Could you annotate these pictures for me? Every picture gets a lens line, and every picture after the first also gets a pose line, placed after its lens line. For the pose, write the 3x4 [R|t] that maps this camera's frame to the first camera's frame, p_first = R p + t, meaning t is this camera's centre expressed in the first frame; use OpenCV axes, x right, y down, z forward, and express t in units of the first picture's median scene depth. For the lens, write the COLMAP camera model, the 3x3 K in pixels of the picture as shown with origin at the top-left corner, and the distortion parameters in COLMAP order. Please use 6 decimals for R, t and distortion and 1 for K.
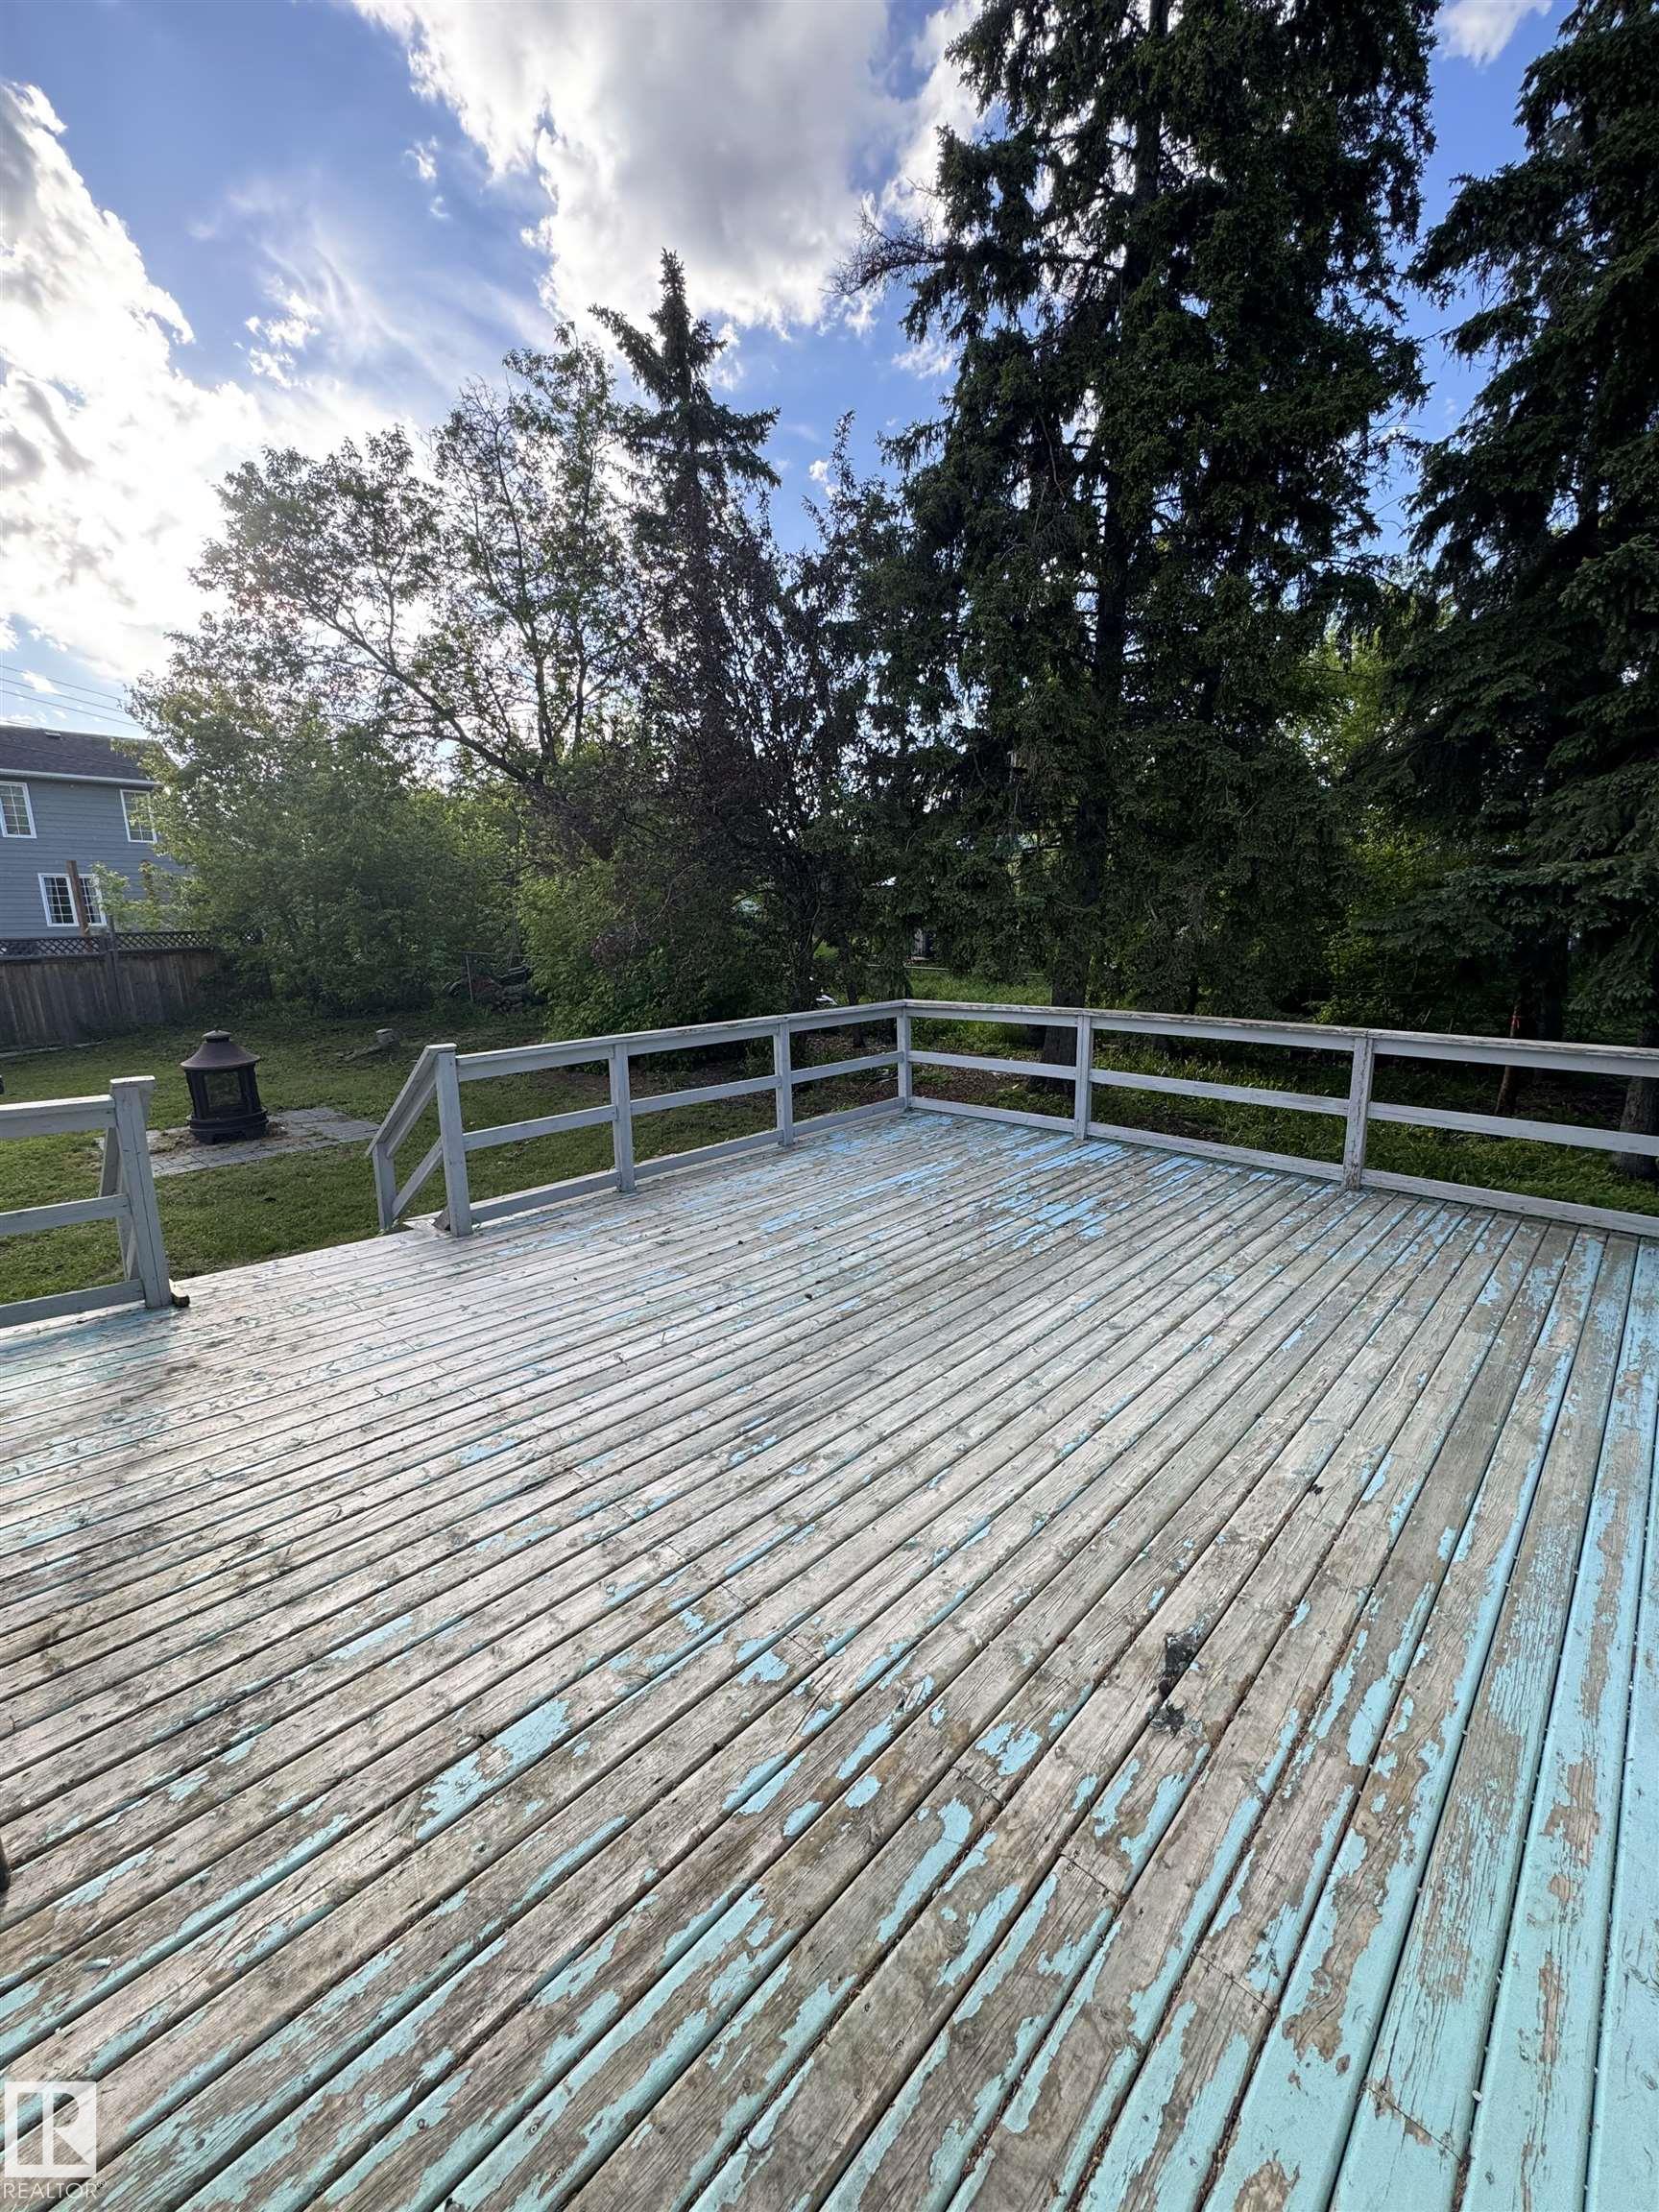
lens RADIAL K [[891.3, 0, 829.5], [0, 891.3, 1106.0], [0, 0, 1]] dist [-0.012199, 0.009723]
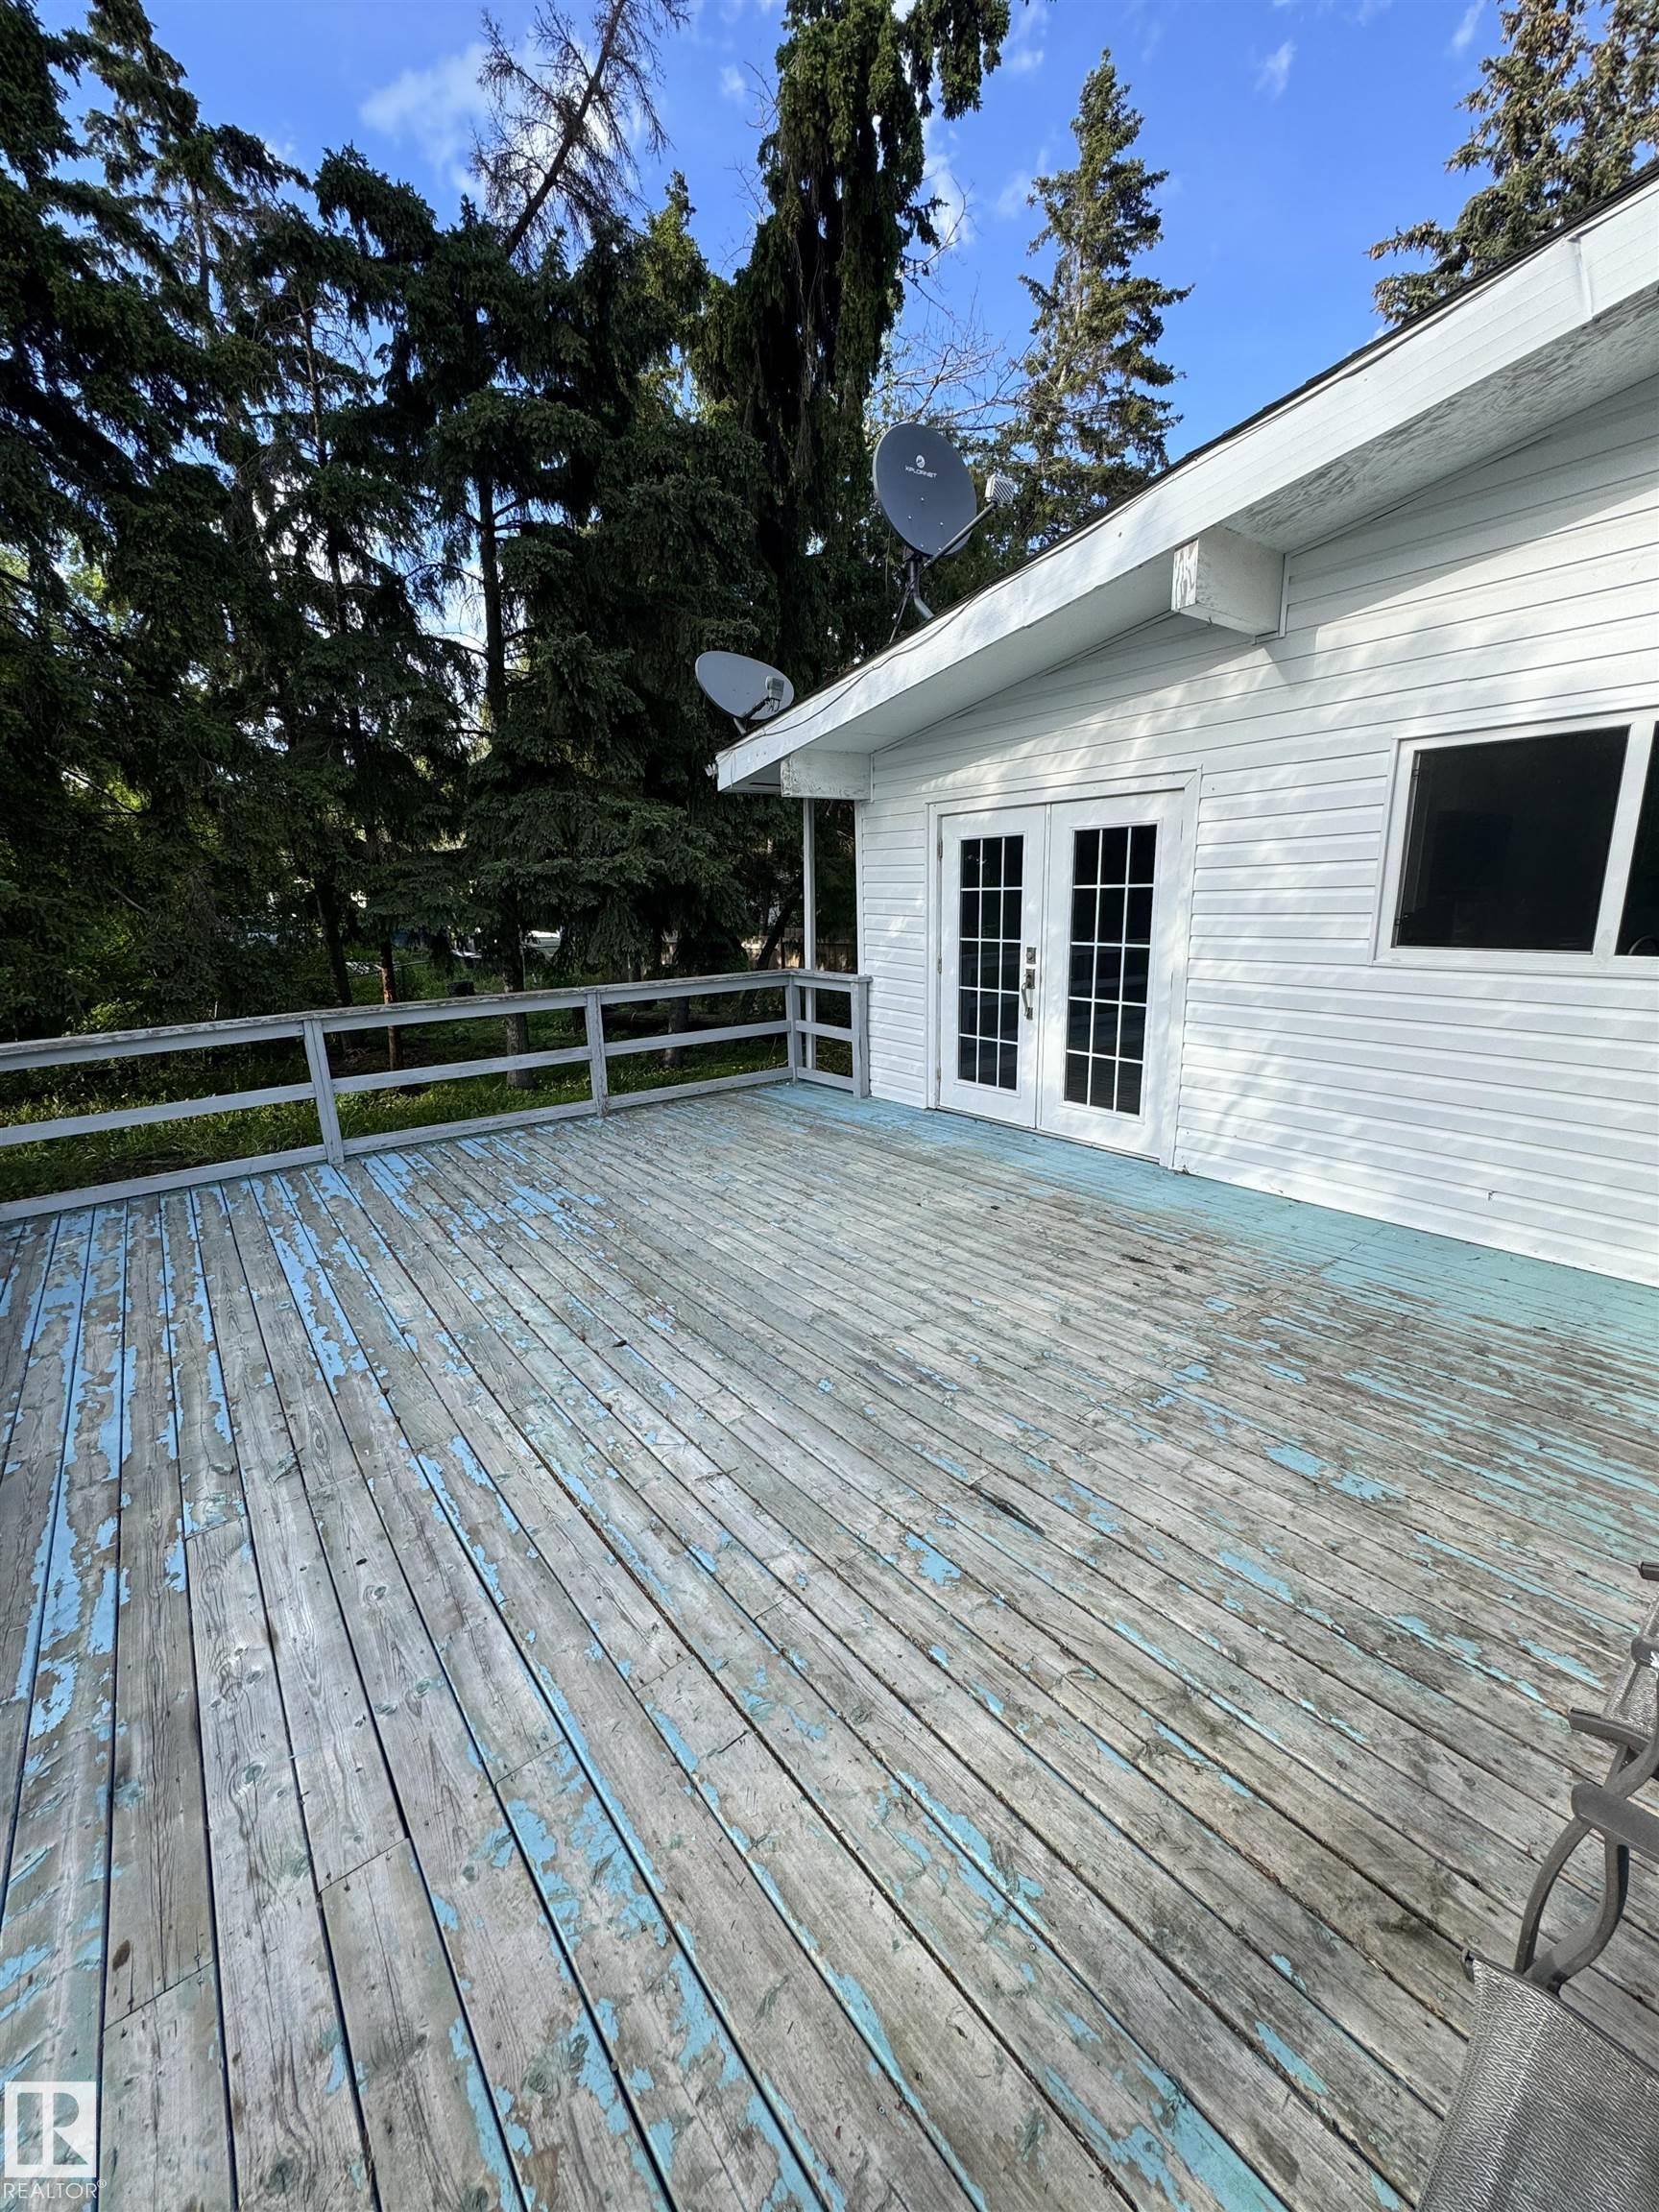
lens RADIAL K [[891.3, 0, 829.5], [0, 891.3, 1106.0], [0, 0, 1]] dist [-0.012199, 0.009723]
pose [[0.140786, -0.229198, 0.963145, -0.652971], [0.229595, 0.953871, 0.193431, -0.101844], [-0.963050, 0.193901, 0.186914, 0.530884]]
